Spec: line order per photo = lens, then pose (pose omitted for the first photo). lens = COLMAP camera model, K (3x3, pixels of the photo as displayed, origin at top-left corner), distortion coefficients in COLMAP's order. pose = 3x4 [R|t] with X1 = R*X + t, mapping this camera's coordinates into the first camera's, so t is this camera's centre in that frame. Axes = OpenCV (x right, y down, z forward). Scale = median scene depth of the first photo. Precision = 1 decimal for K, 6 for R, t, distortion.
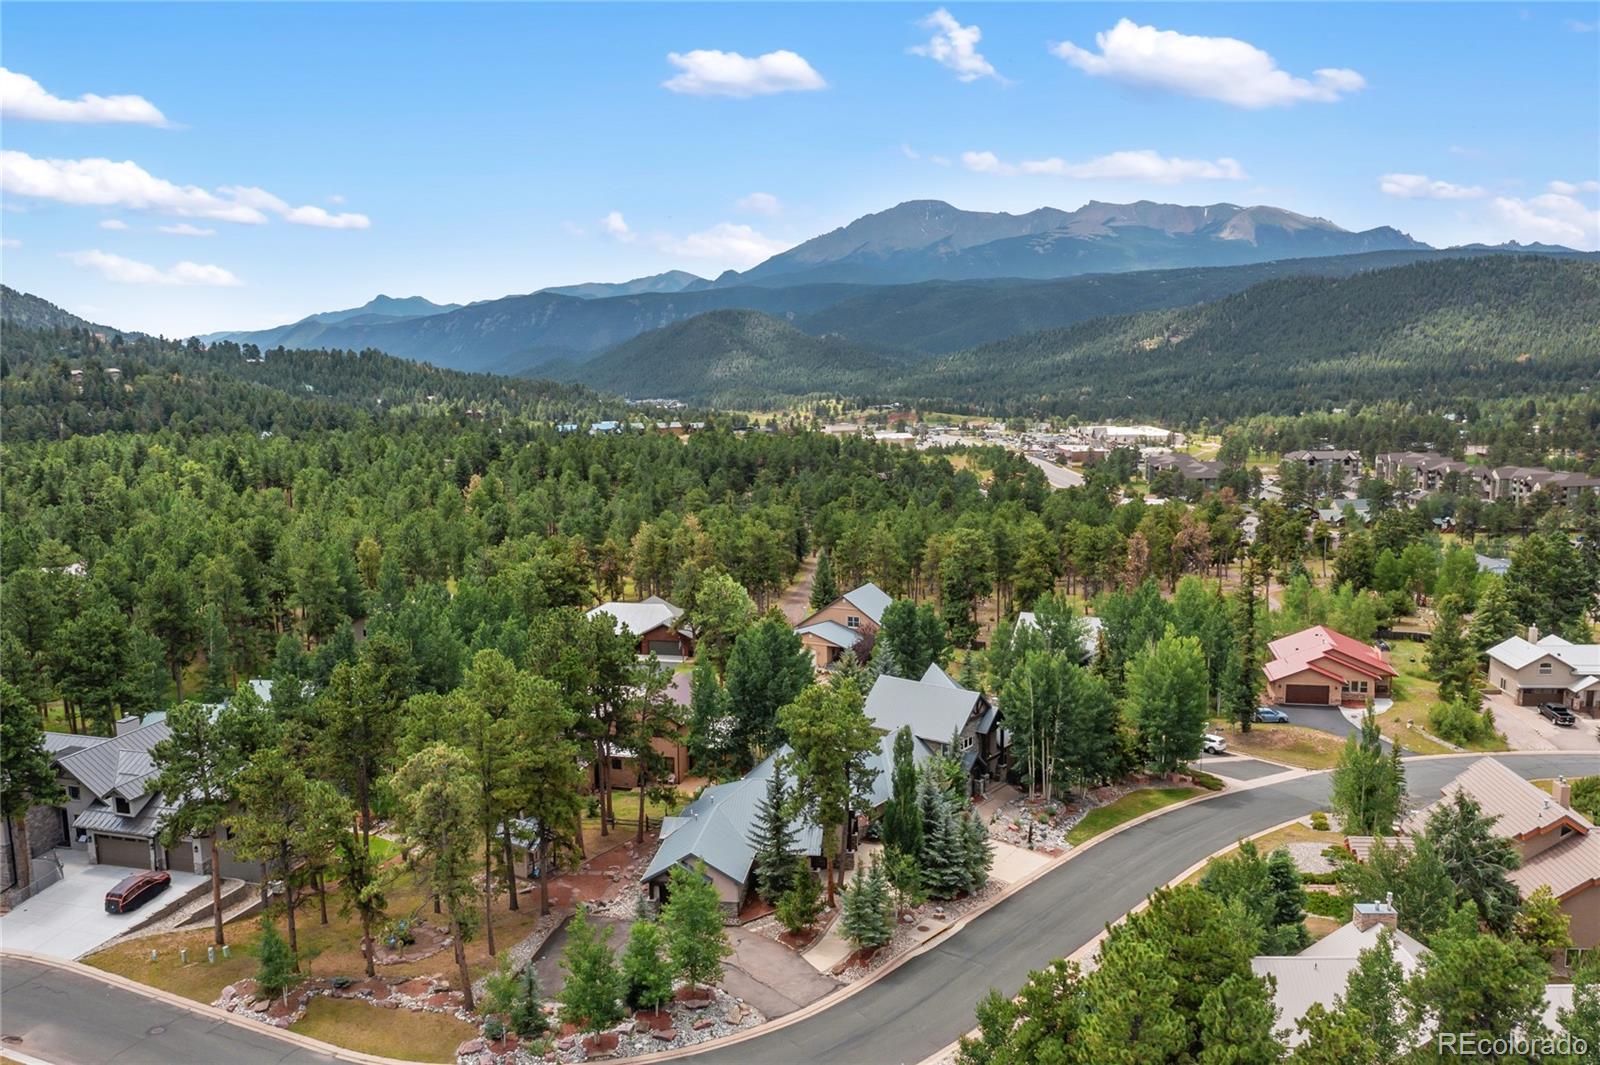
lens RADIAL K [[1280.5, 0, 797.0], [0, 1280.5, 533.9], [0, 0, 1]] dist [-0.029904, 0.015599]
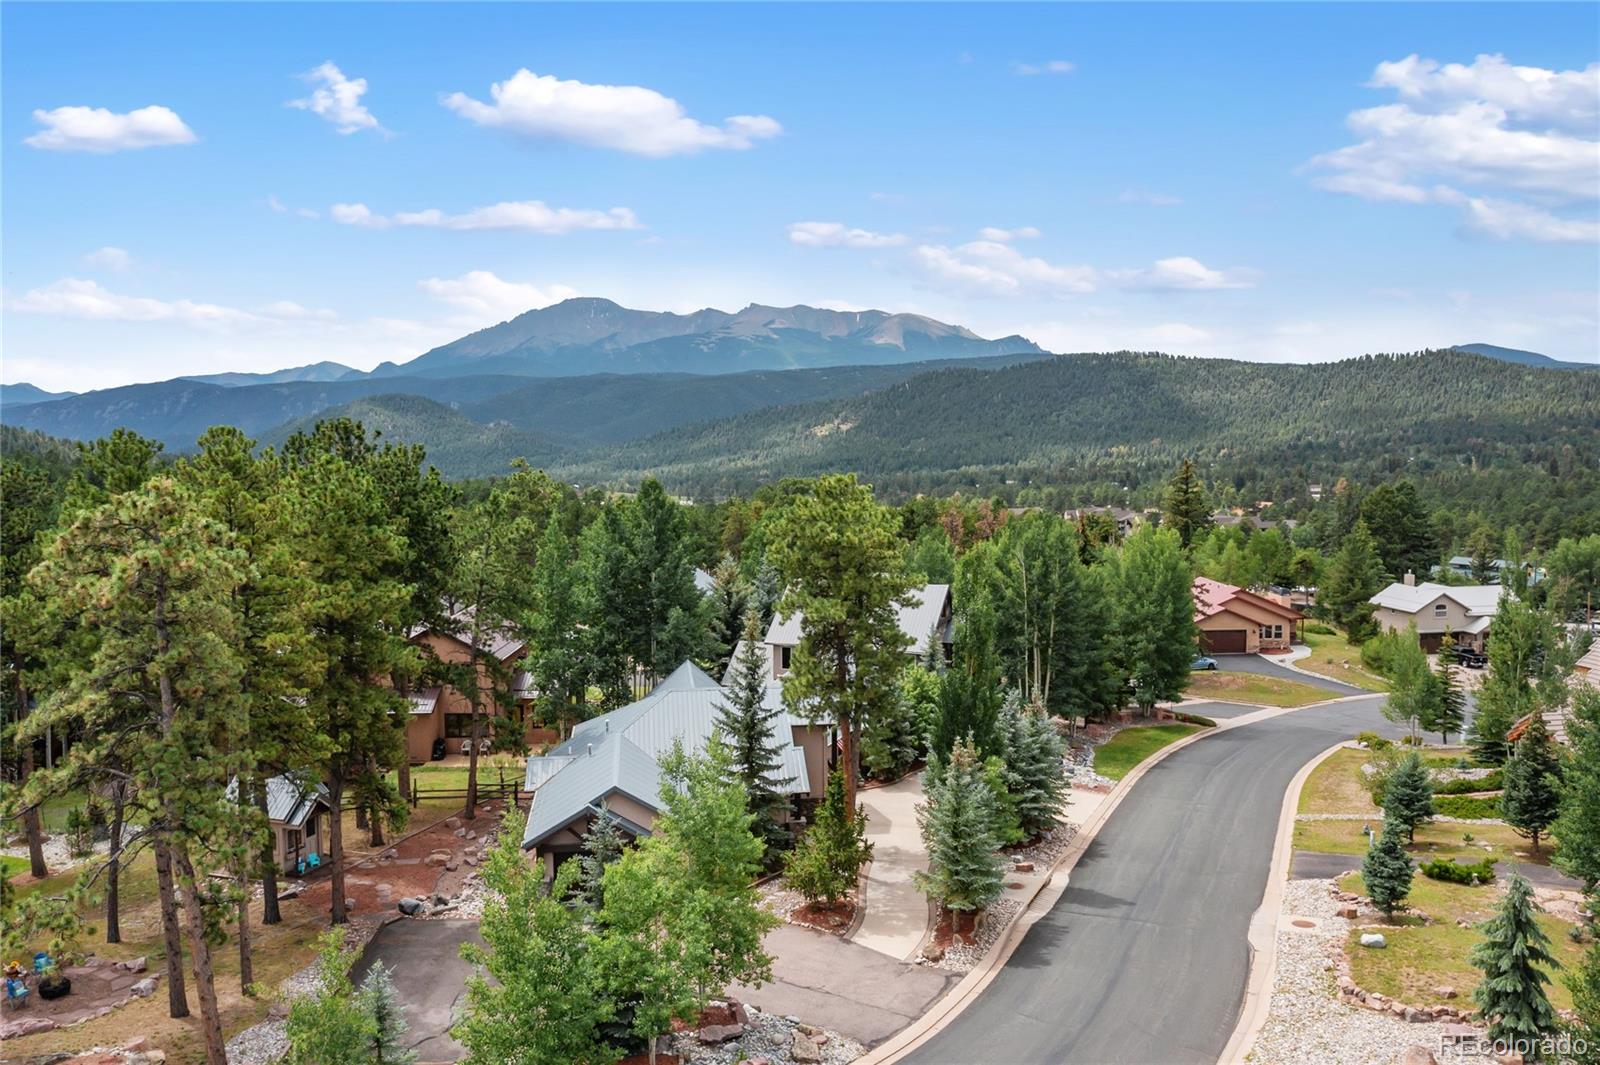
lens RADIAL K [[1280.5, 0, 804.5], [0, 1280.5, 530.6], [0, 0, 1]] dist [-0.029904, 0.015599]
pose [[0.965309, -0.011468, 0.260859, -0.082897], [0.031972, 0.996709, -0.074493, 0.102330], [-0.259146, 0.080249, 0.962499, 0.241673]]
